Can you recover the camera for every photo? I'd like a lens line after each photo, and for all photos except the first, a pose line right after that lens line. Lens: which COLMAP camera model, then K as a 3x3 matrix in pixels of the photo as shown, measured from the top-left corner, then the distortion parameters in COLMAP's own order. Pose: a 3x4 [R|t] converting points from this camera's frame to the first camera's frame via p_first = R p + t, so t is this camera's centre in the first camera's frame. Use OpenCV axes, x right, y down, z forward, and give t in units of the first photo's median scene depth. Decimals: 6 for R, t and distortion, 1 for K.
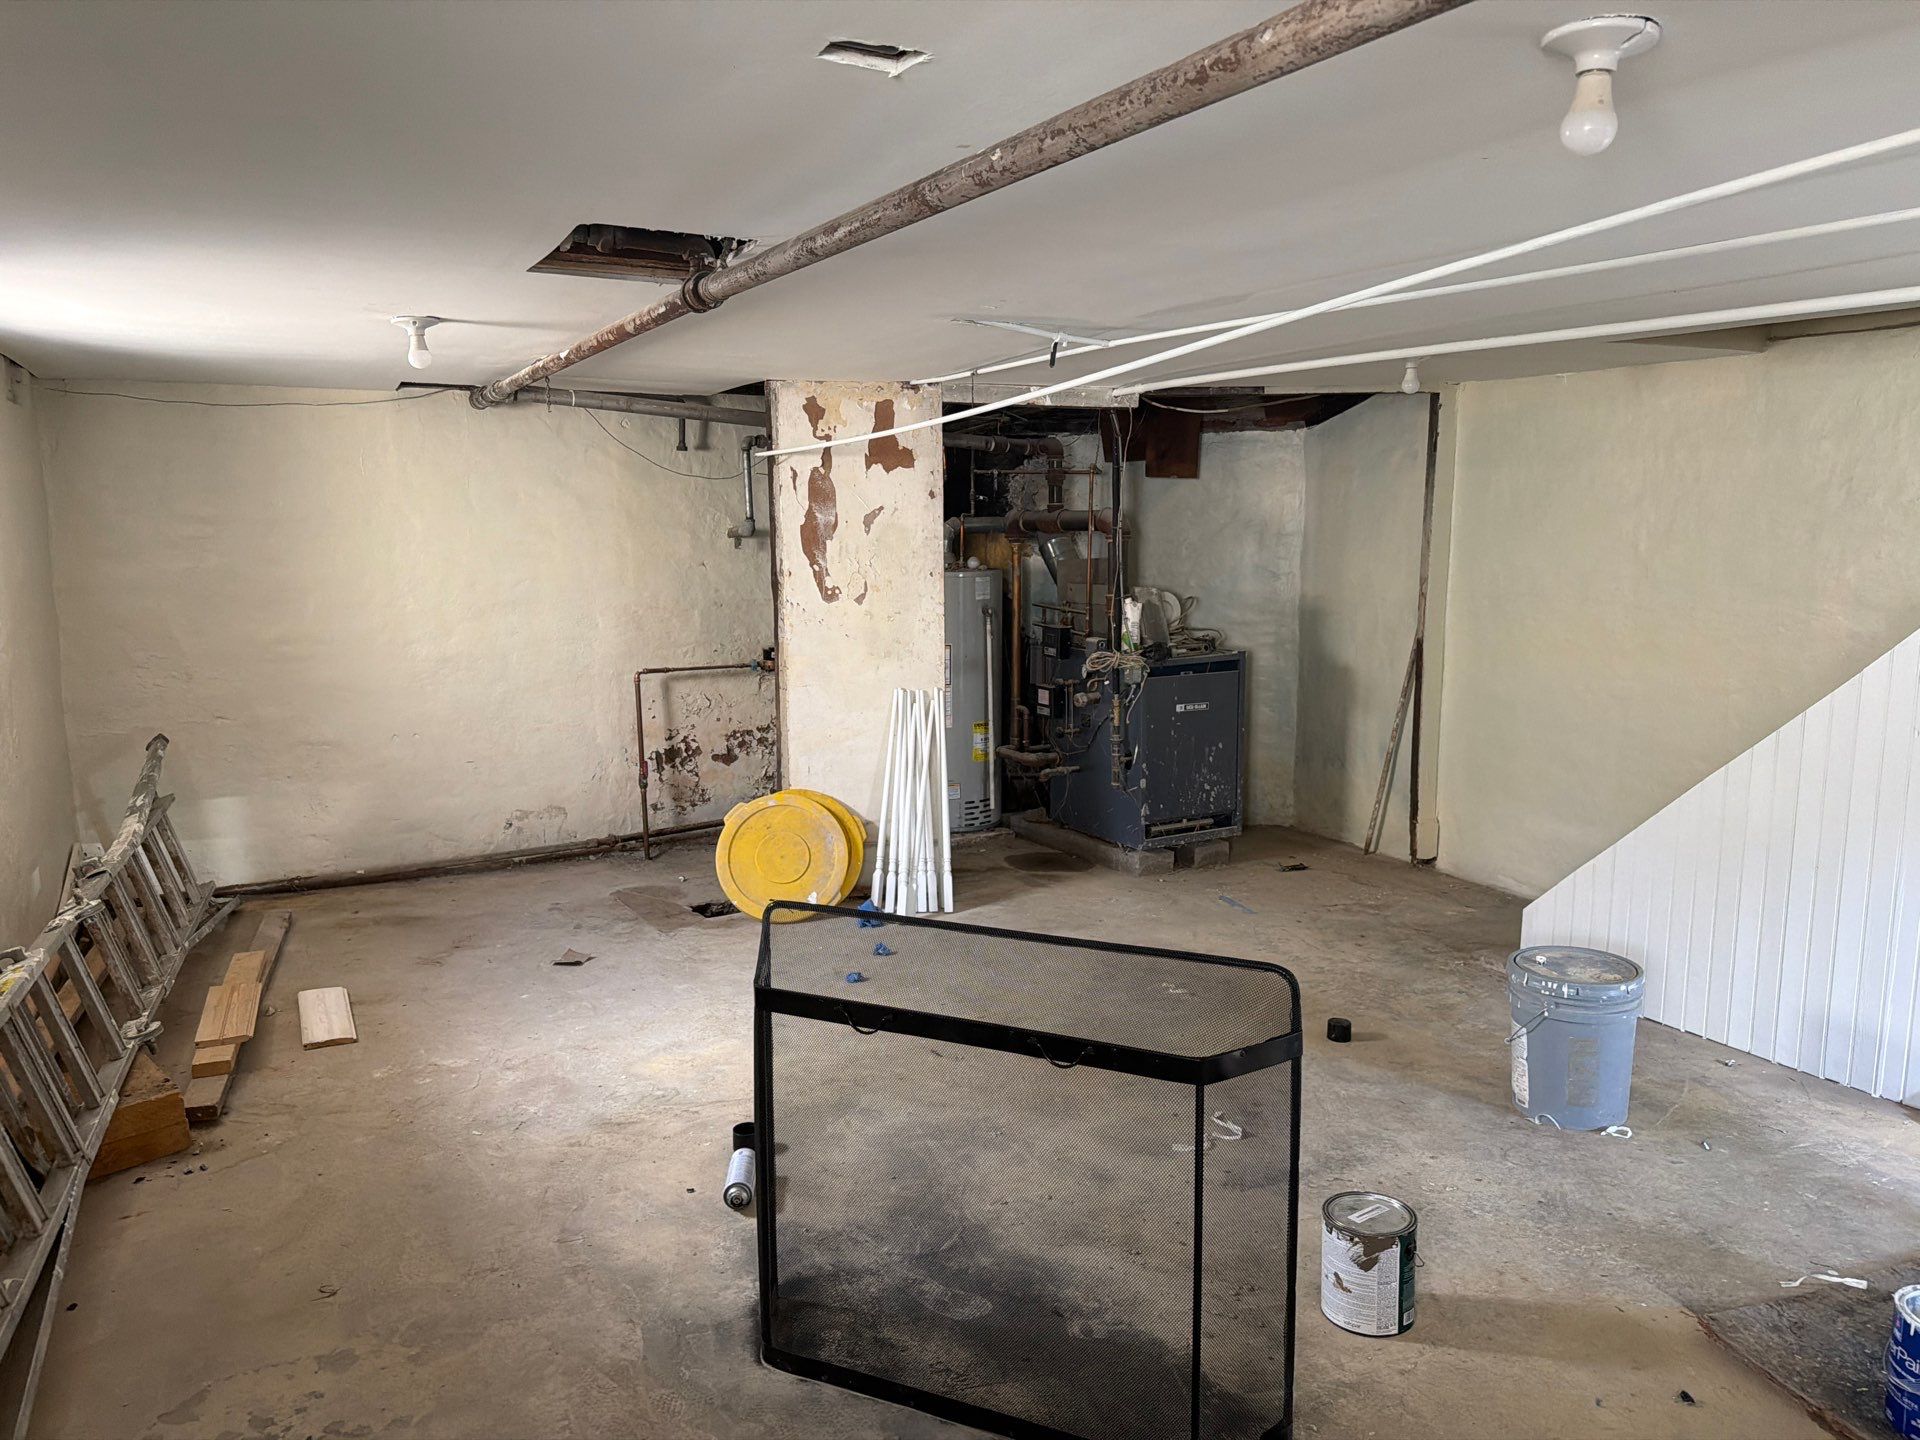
lens RADIAL K [[1468.7, 0, 998.1], [0, 1468.7, 706.0], [0, 0, 1]] dist [0.155230, -0.354136]
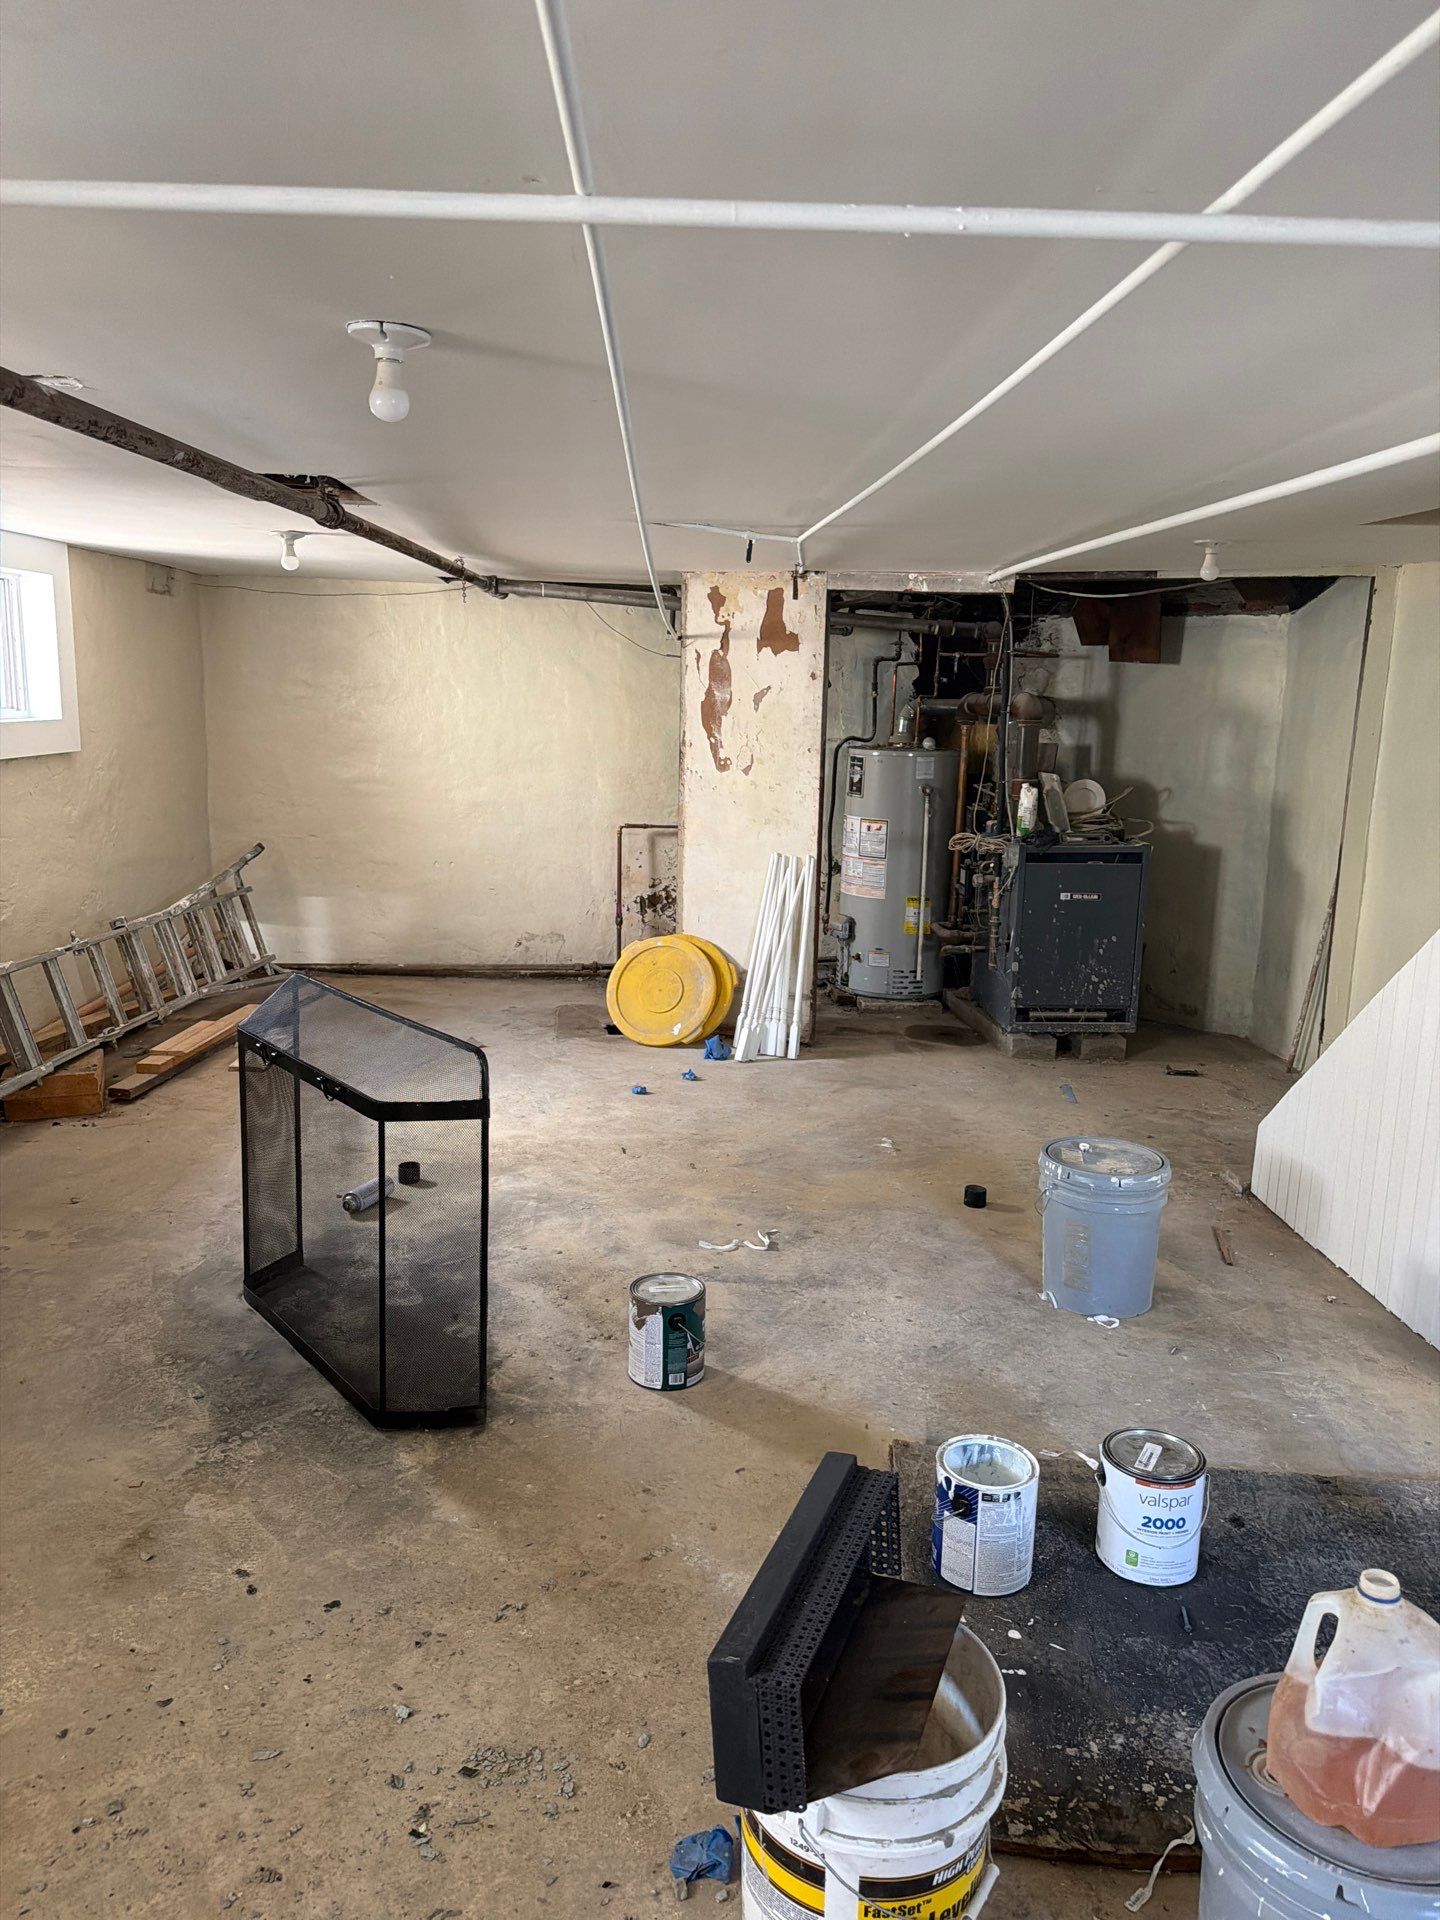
lens RADIAL K [[1468.7, 0, 655.9], [0, 1468.7, 966.1], [0, 0, 1]] dist [0.155230, -0.354136]
pose [[0.879636, 0.112420, -0.462172, 0.350075], [-0.088117, 0.993364, 0.073919, -0.001436], [0.467415, -0.024296, 0.883704, -0.020065]]
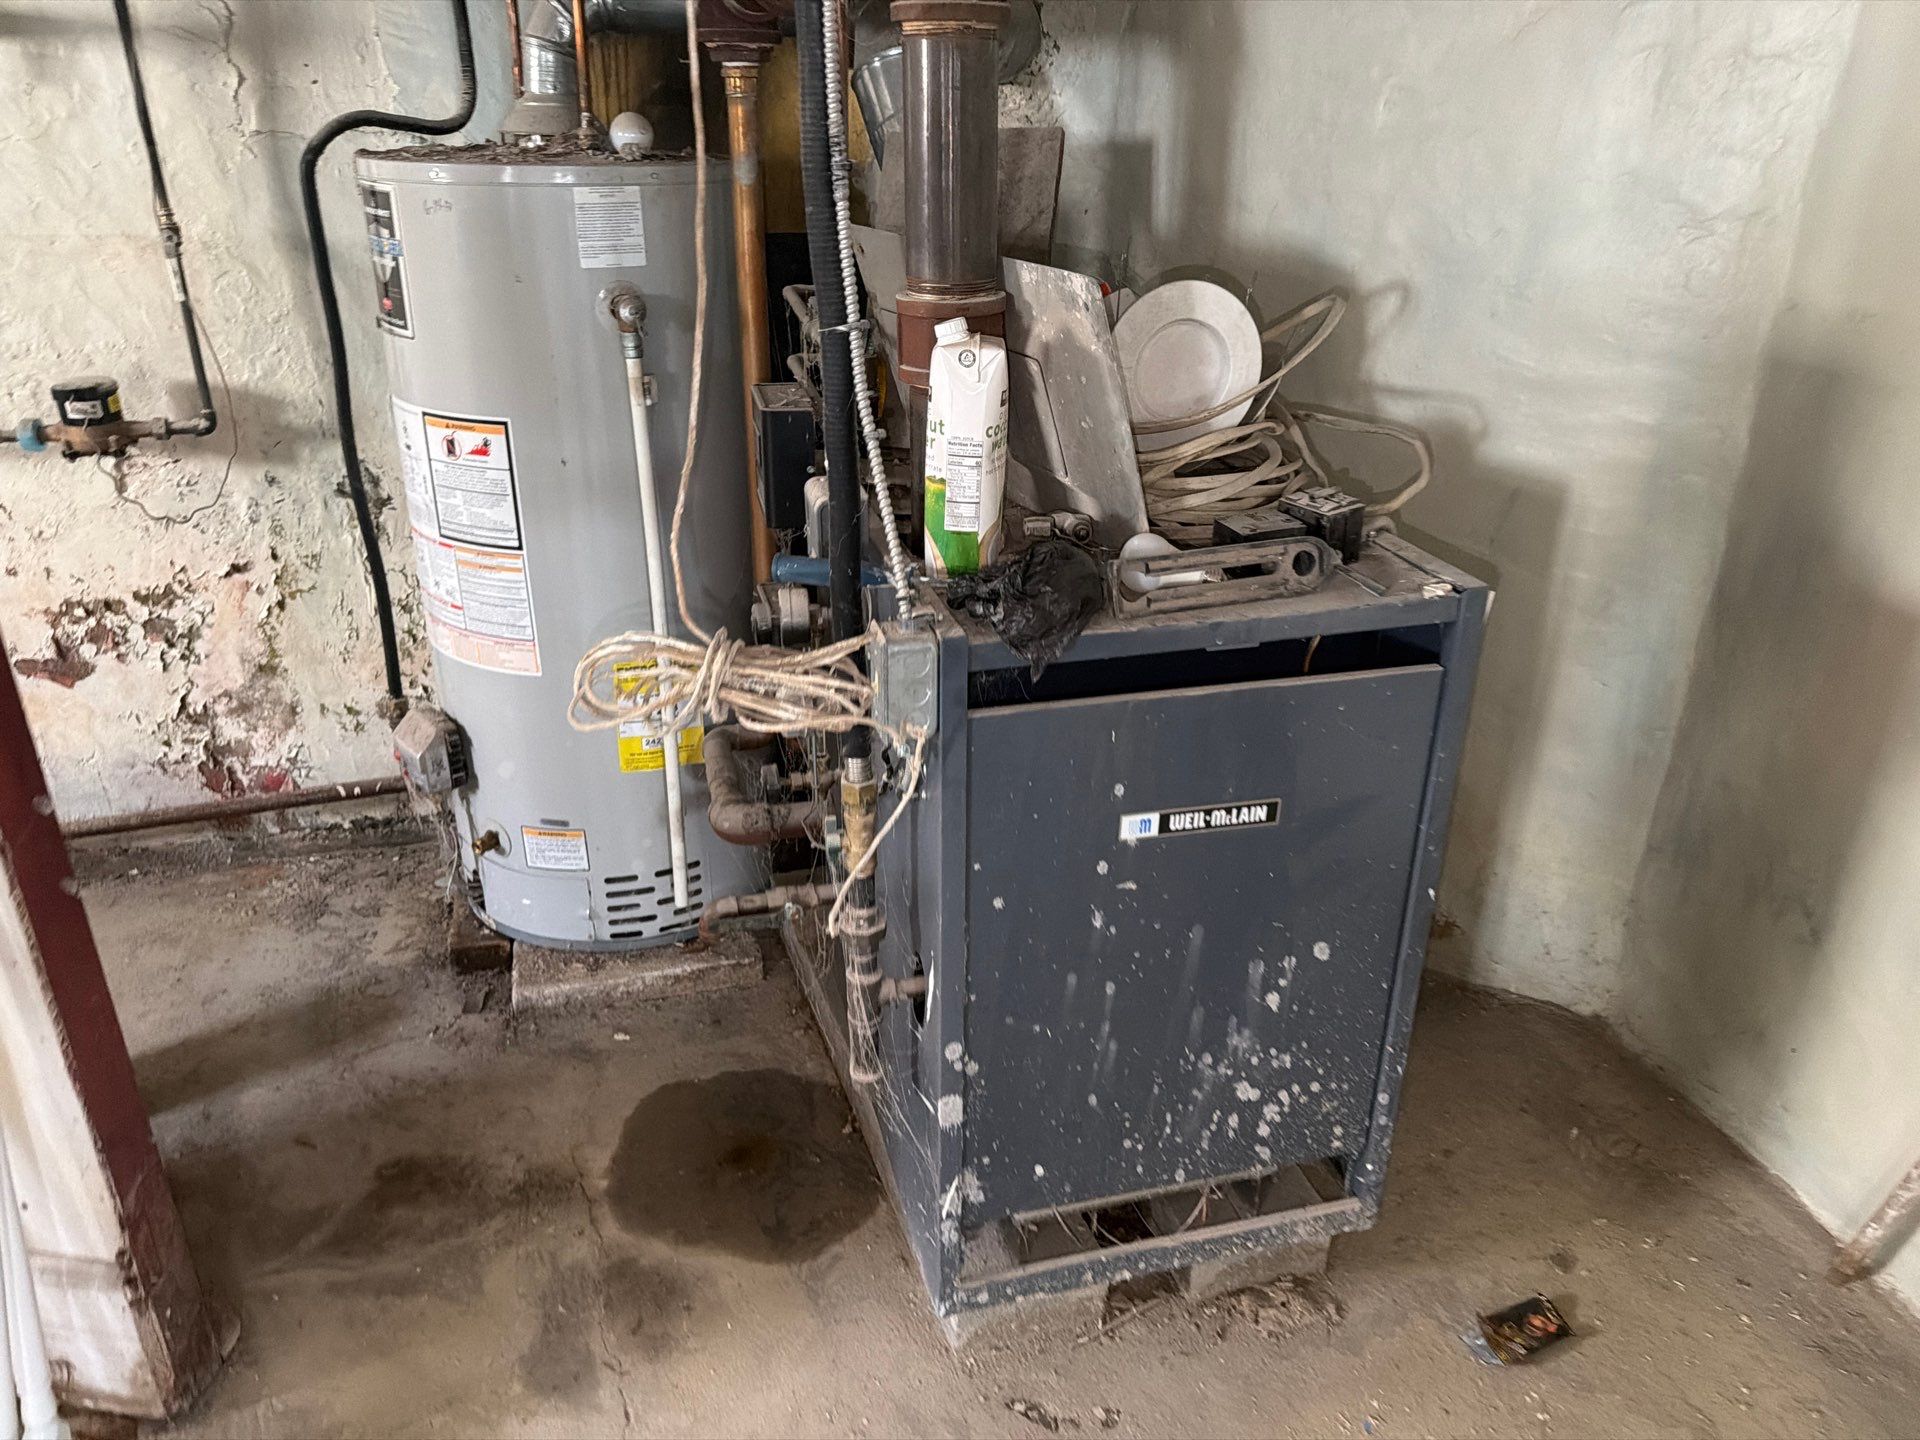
lens RADIAL K [[1450.9, 0, 960.5], [0, 1450.9, 755.3], [0, 0, 1]] dist [0.001445, 0.000016]
pose [[0.965561, 0.124182, -0.228629, 0.147276], [-0.052068, 0.953195, 0.297839, -0.076005], [0.254915, -0.275678, 0.926834, 0.784506]]
